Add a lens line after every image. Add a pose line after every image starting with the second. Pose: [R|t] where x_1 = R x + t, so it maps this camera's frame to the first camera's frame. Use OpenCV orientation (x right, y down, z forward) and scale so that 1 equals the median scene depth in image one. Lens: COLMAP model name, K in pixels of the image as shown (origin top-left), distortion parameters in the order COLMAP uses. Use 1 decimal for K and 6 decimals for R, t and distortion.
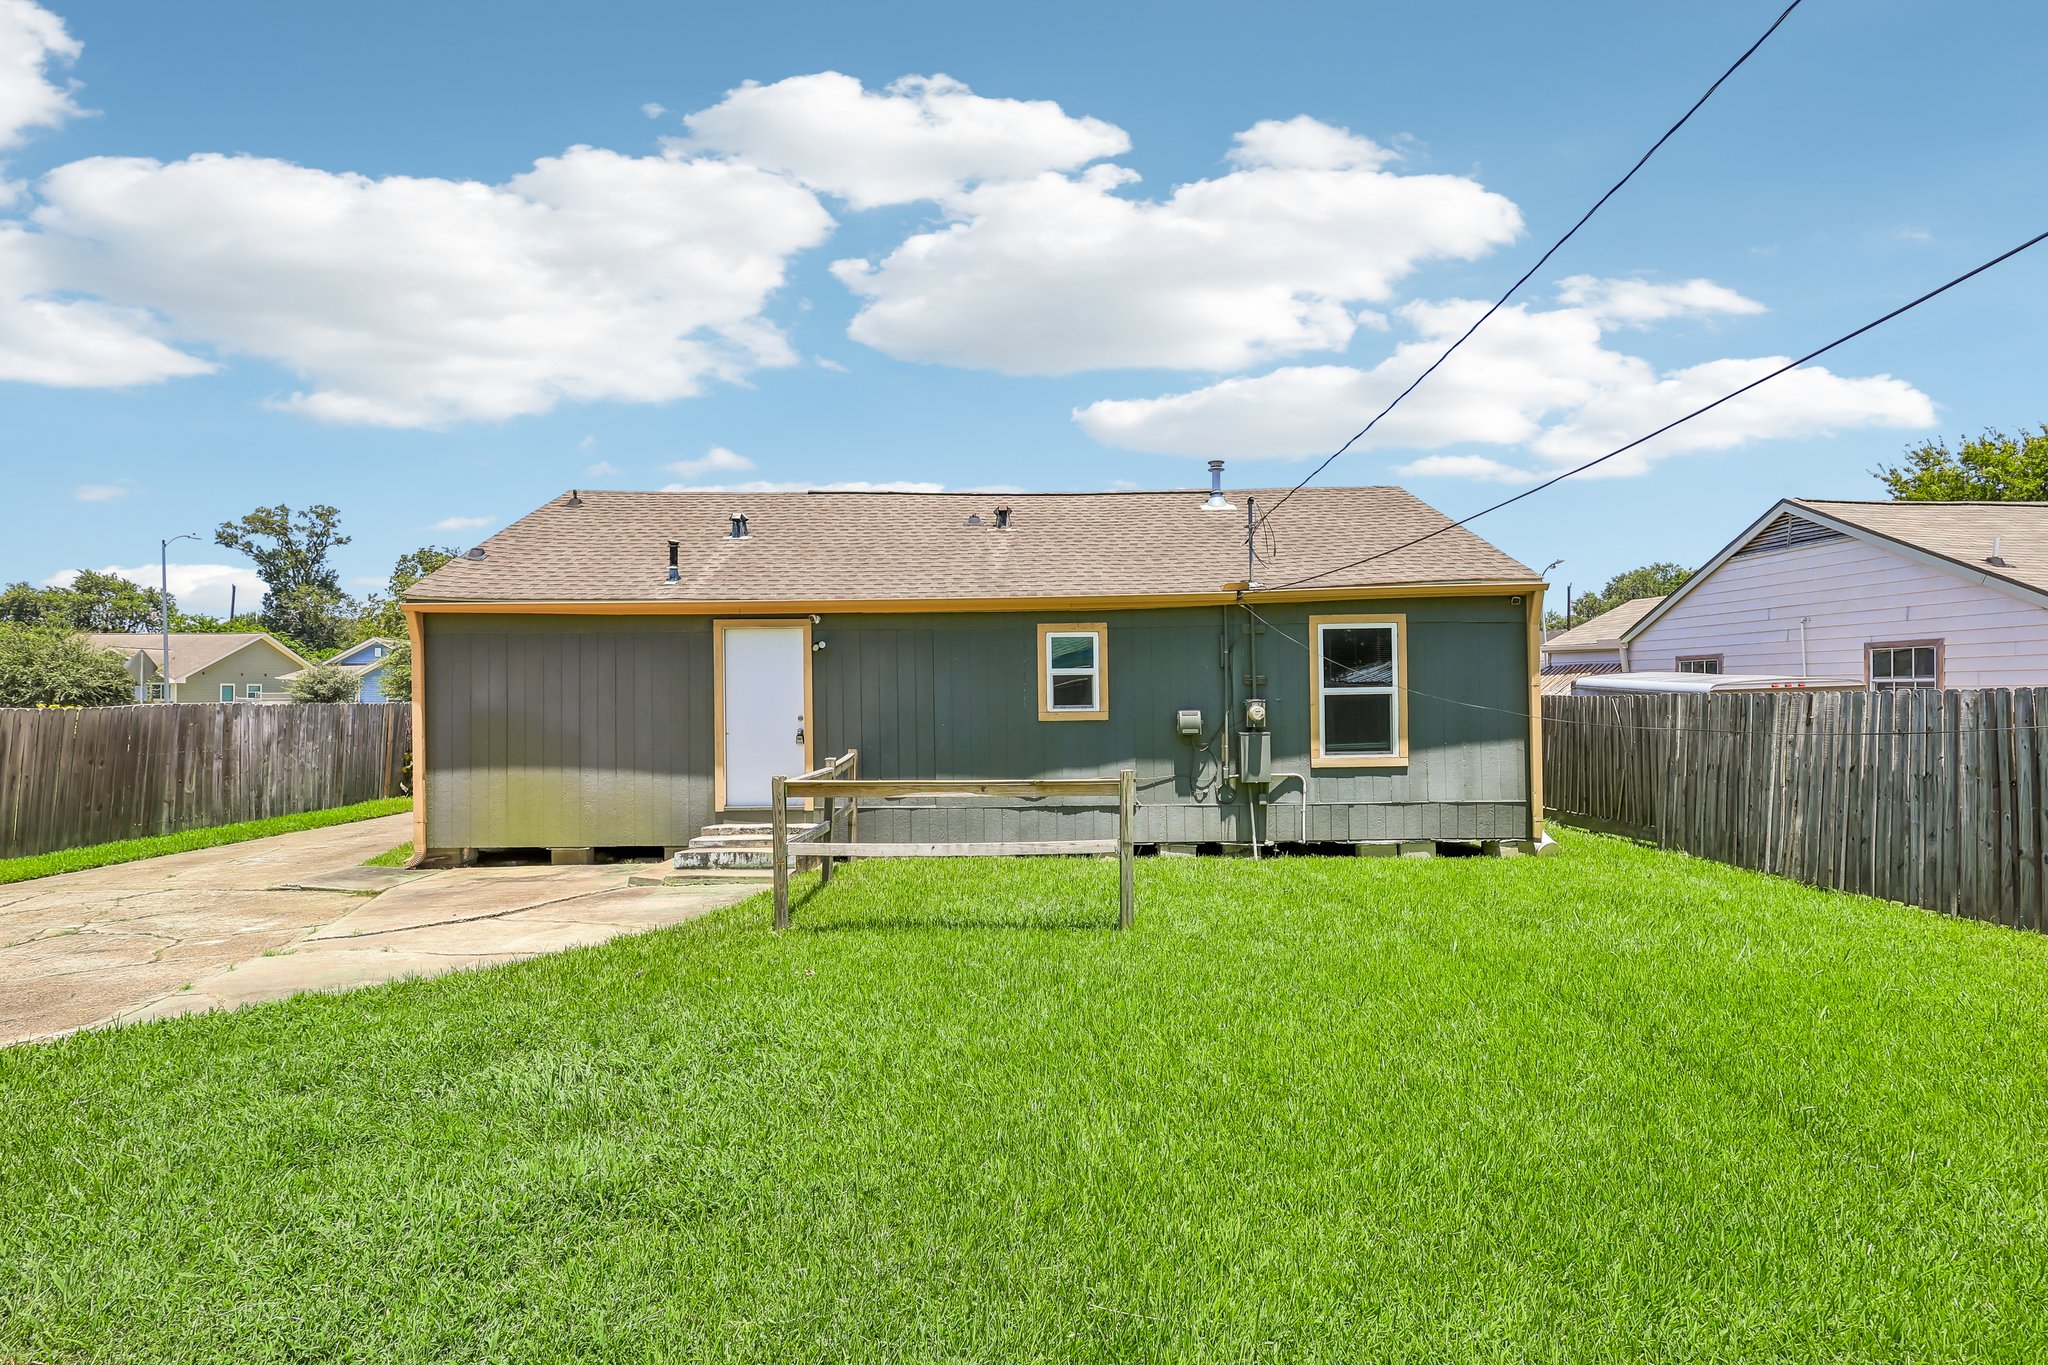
lens RADIAL K [[952.4, 0, 998.3], [0, 952.4, 670.9], [0, 0, 1]] dist [-0.002955, 0.000606]
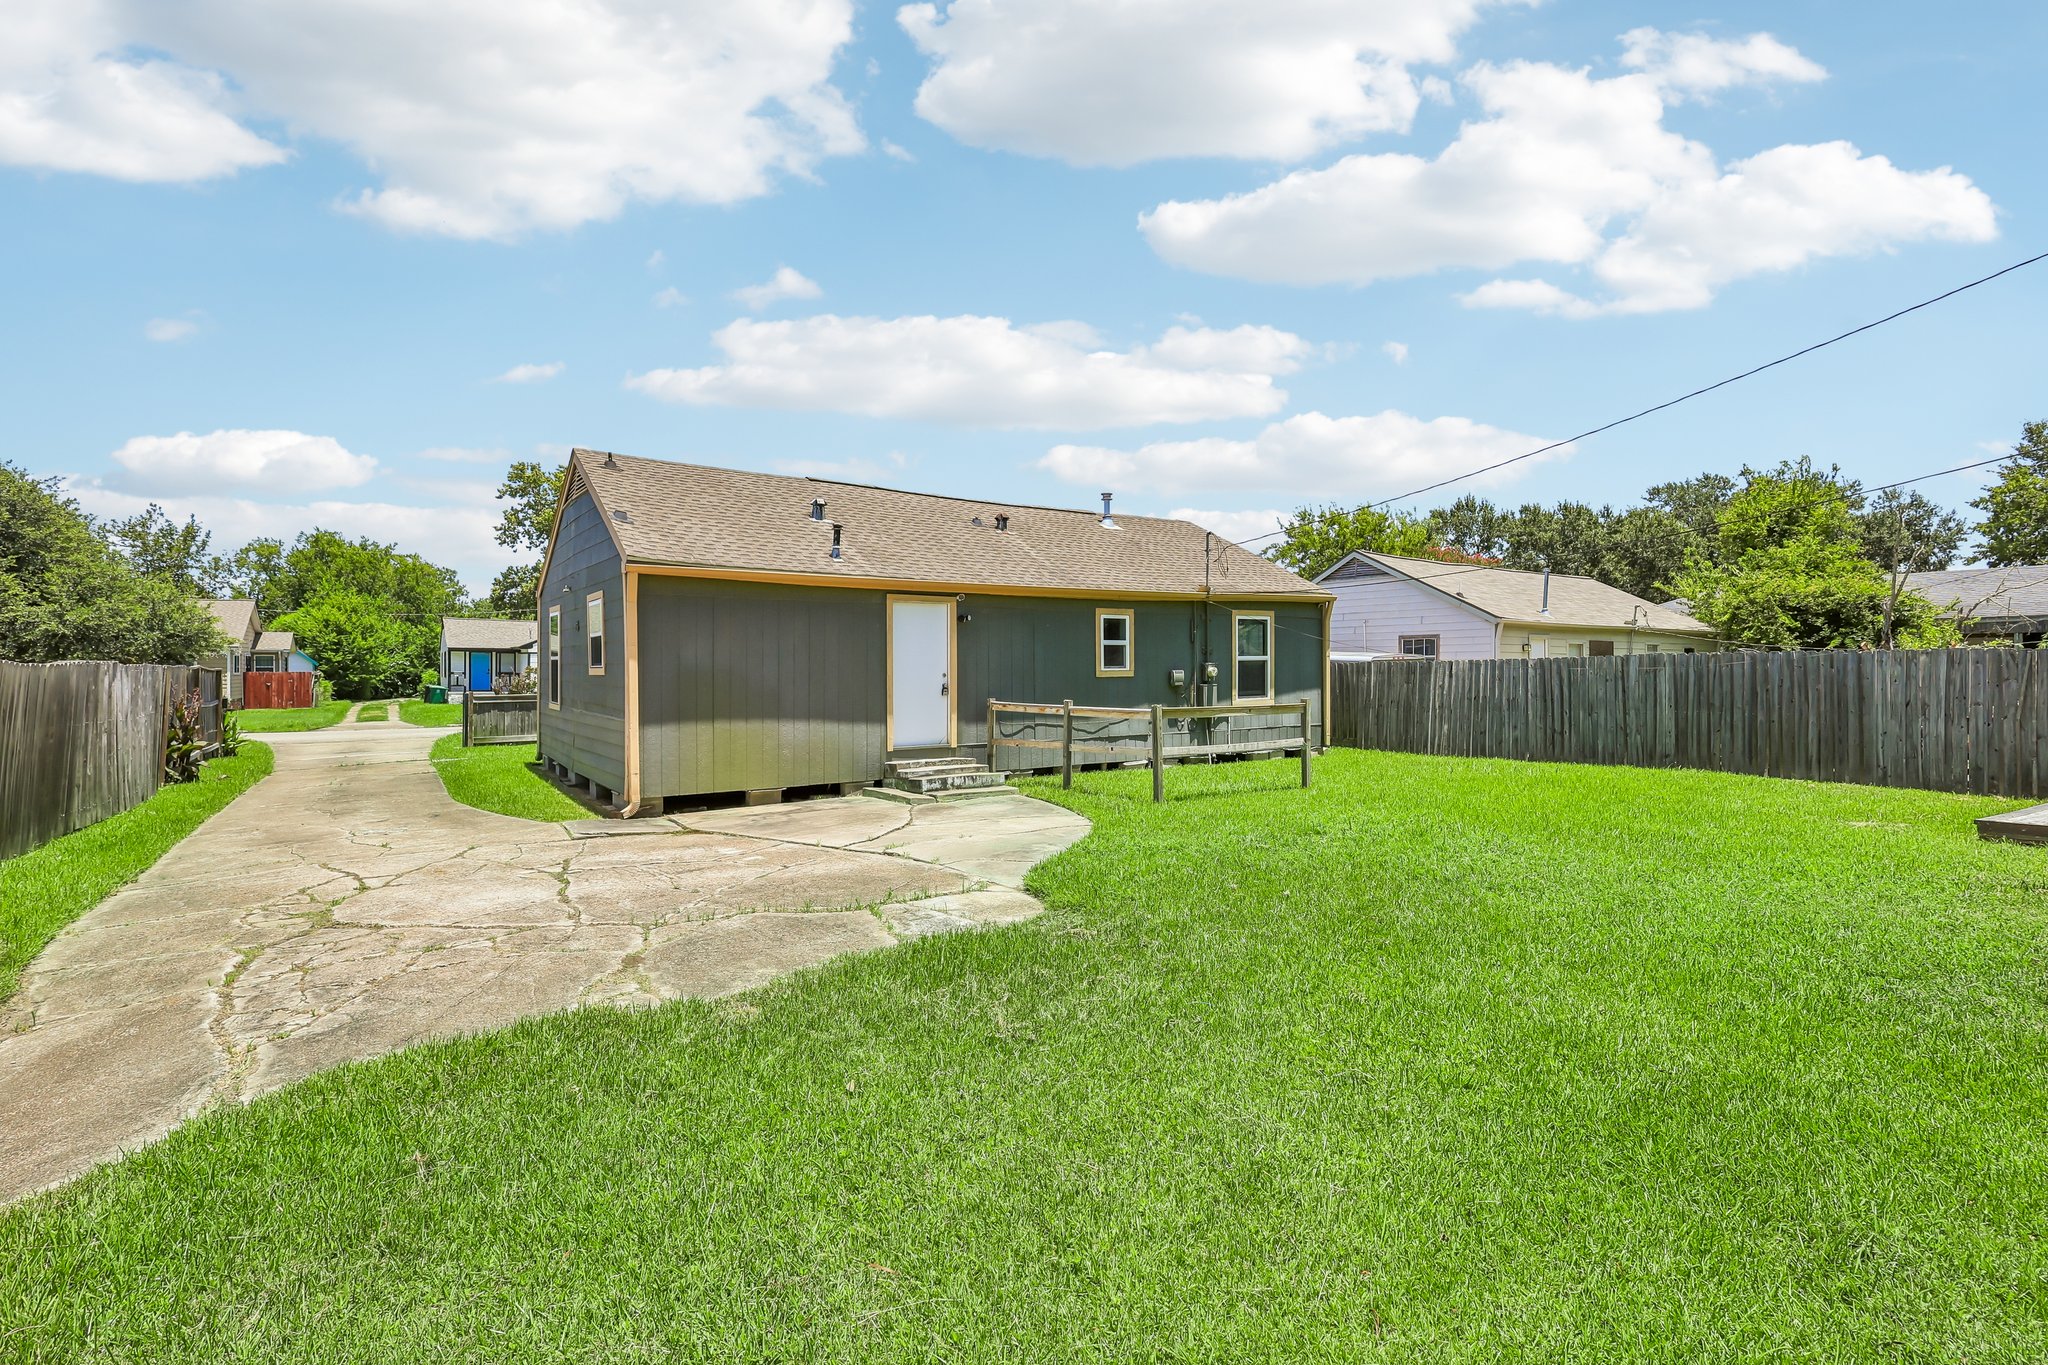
lens RADIAL K [[952.4, 0, 1019.6], [0, 952.4, 683.7], [0, 0, 1]] dist [-0.002955, 0.000606]
pose [[0.826481, -0.004742, 0.562945, -0.845477], [-0.014741, 0.999439, 0.030060, 0.021635], [-0.562772, -0.033143, 0.825947, -0.100755]]
